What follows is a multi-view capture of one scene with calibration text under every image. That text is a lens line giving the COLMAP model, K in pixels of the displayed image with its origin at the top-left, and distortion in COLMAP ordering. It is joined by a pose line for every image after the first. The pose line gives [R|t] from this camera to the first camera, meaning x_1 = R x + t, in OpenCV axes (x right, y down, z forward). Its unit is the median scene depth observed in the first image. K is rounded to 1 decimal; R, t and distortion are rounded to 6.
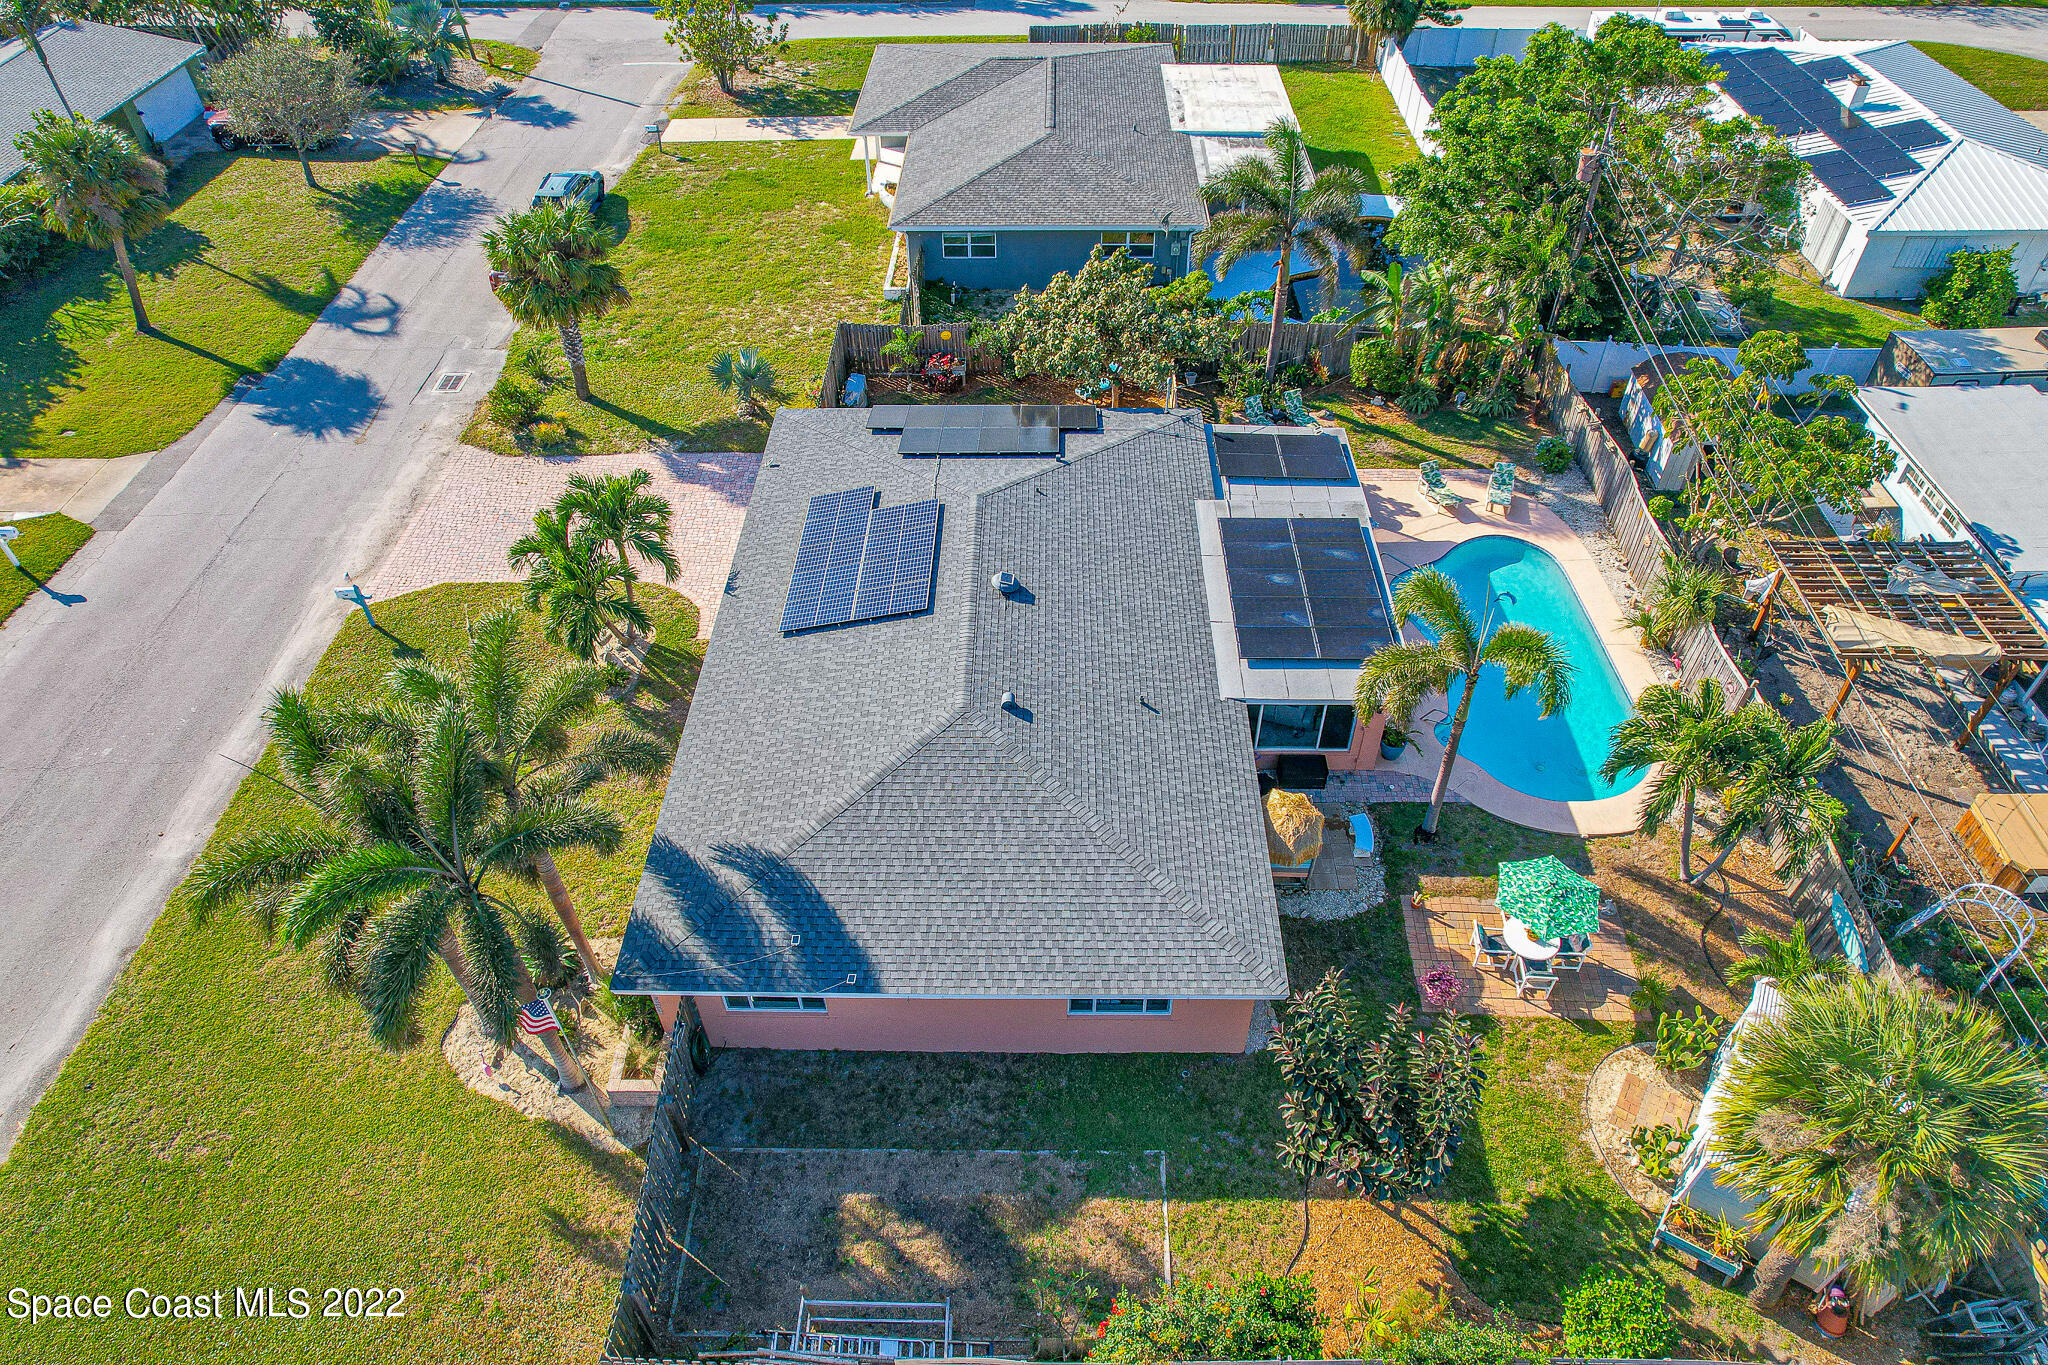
lens RADIAL K [[1306.3, 0, 1032.2], [0, 1306.3, 690.8], [0, 0, 1]] dist [-0.080630, 0.067780]
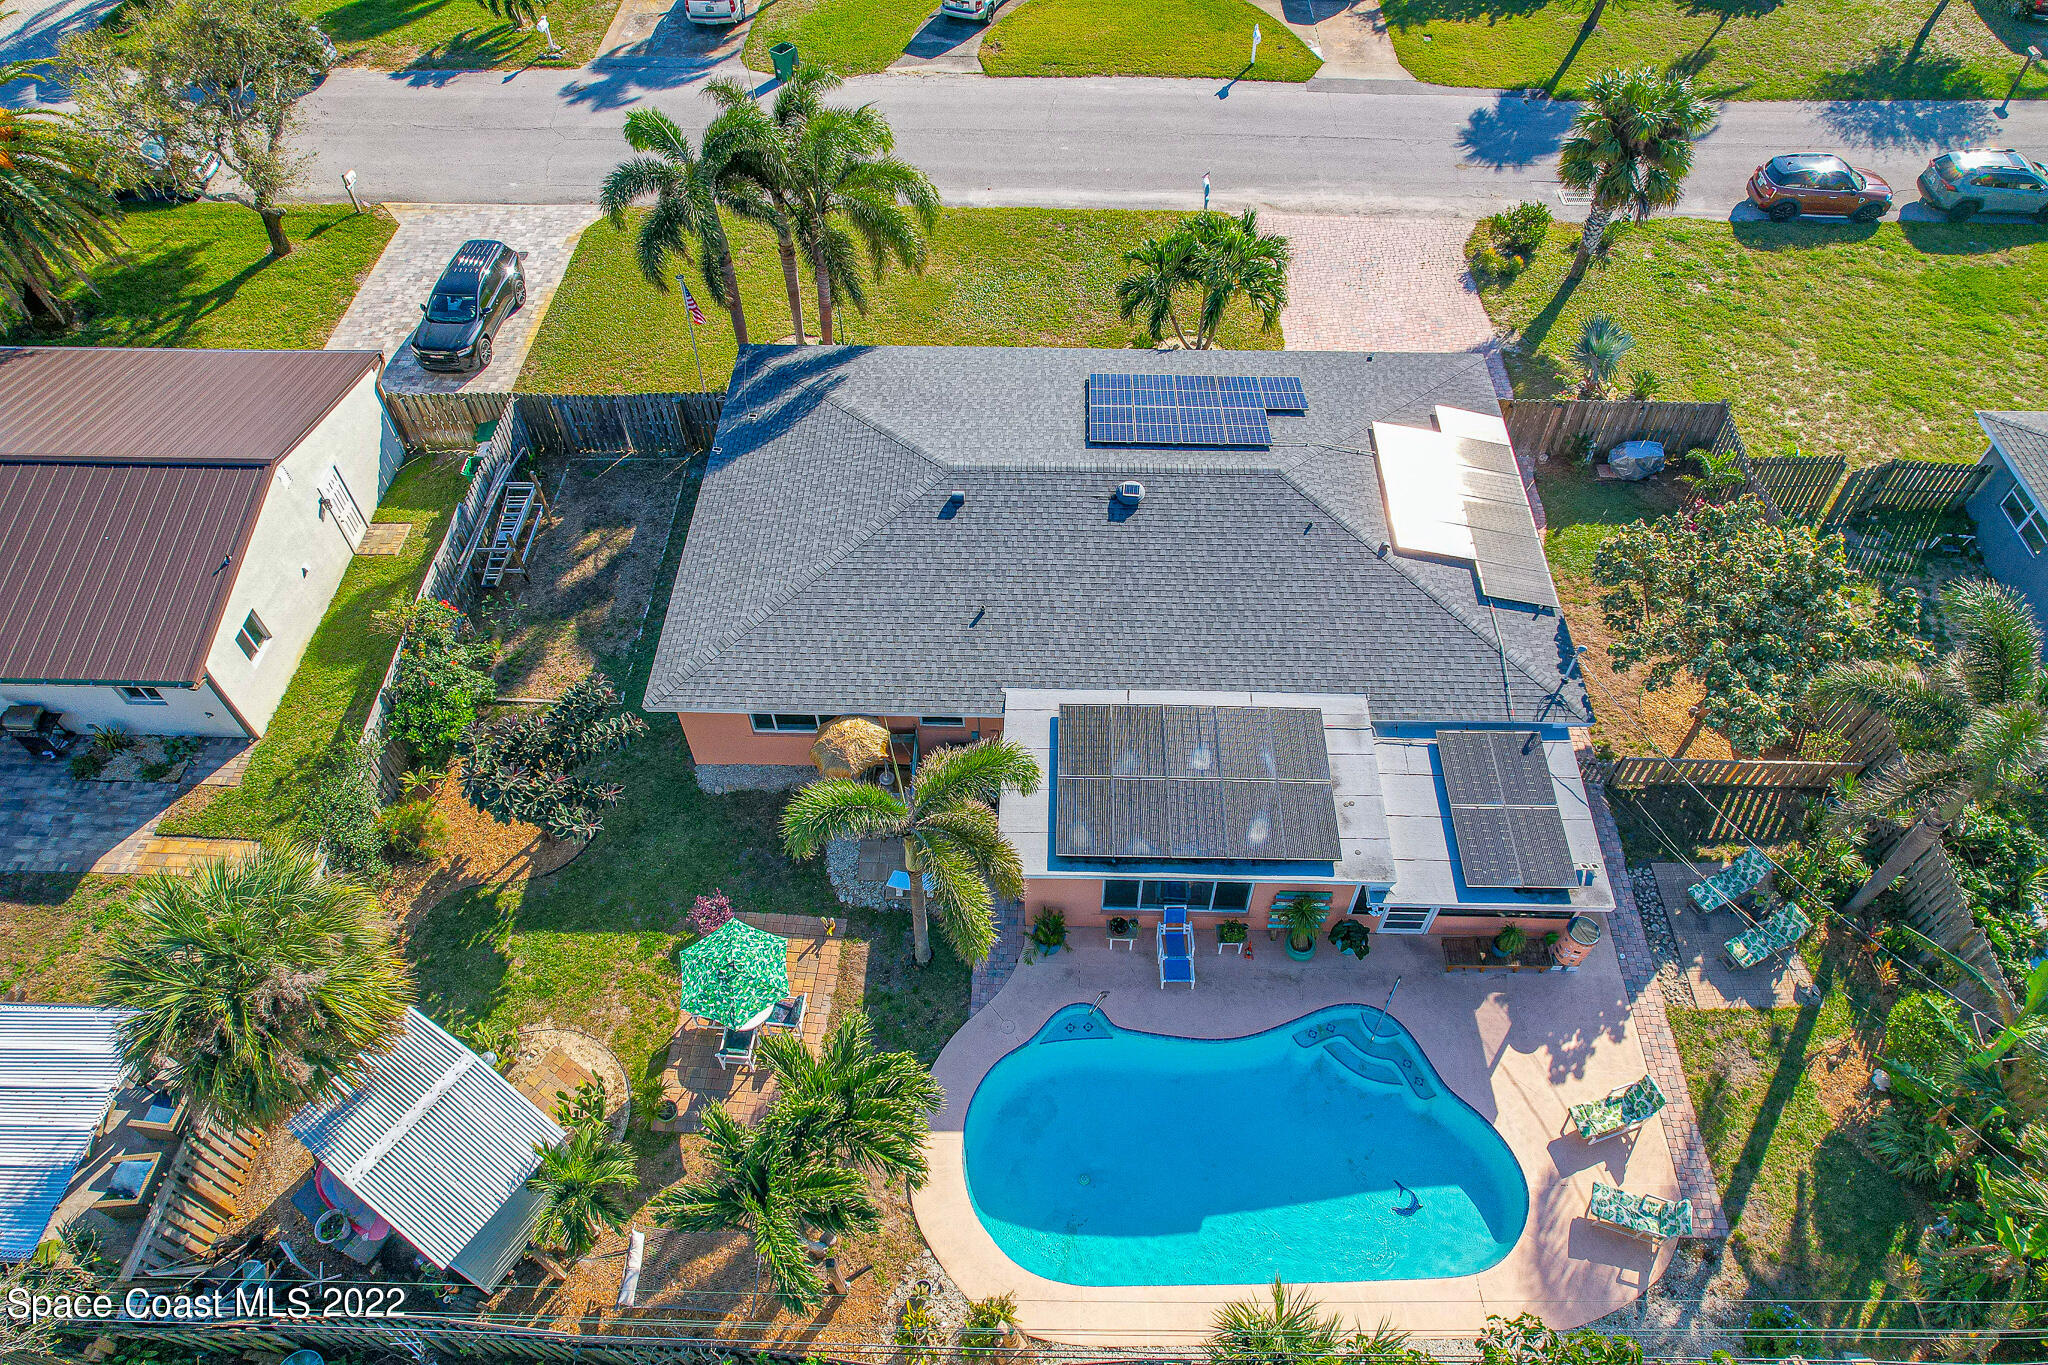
lens RADIAL K [[1306.3, 0, 1032.2], [0, 1306.3, 690.8], [0, 0, 1]] dist [-0.080630, 0.067780]
pose [[-0.015612, 0.786294, -0.617656, 0.685305], [-0.683256, 0.442617, 0.580734, -0.522320], [0.730012, 0.431083, 0.530329, 0.482265]]
